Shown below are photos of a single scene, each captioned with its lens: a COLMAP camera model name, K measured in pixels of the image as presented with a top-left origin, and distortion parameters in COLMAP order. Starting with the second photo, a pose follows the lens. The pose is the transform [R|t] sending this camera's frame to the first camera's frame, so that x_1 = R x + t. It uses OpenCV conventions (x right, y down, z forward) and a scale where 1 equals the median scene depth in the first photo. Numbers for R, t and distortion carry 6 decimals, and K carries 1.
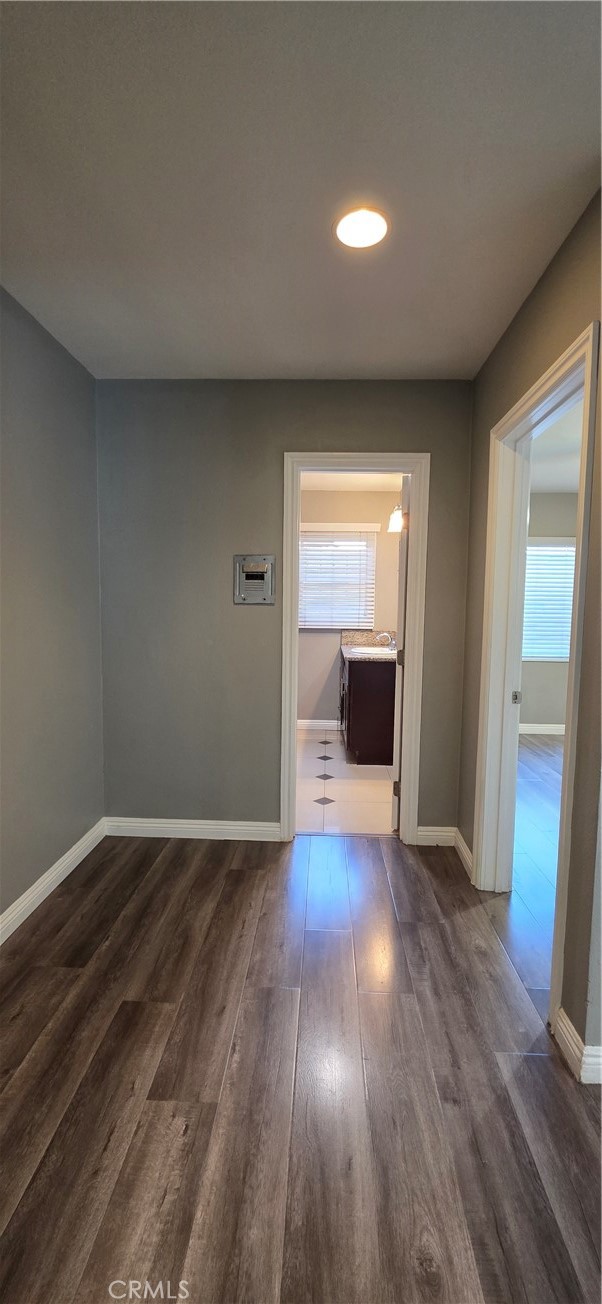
lens RADIAL K [[522.3, 0, 307.1], [0, 522.3, 648.8], [0, 0, 1]] dist [0.001616, -0.000404]
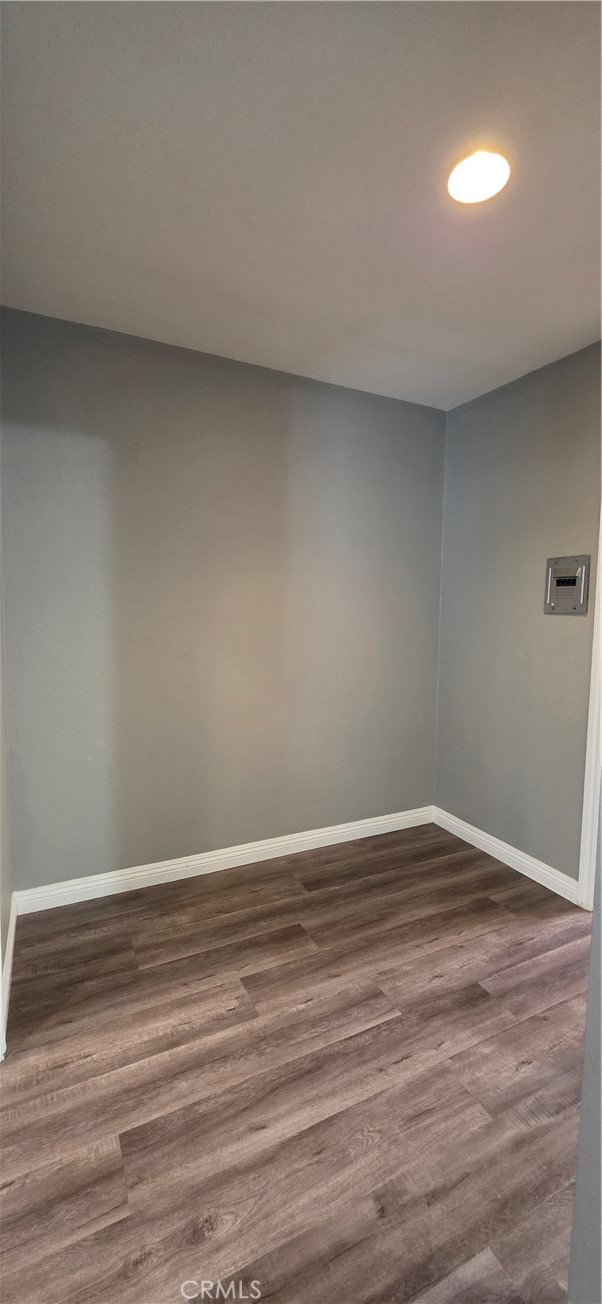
lens RADIAL K [[522.3, 0, 307.1], [0, 522.3, 648.8], [0, 0, 1]] dist [0.001616, -0.000404]
pose [[0.490517, 0.069152, -0.868684, 0.823973], [-0.084069, 0.995952, 0.031813, -0.039675], [0.867367, 0.057424, 0.494345, 0.402516]]
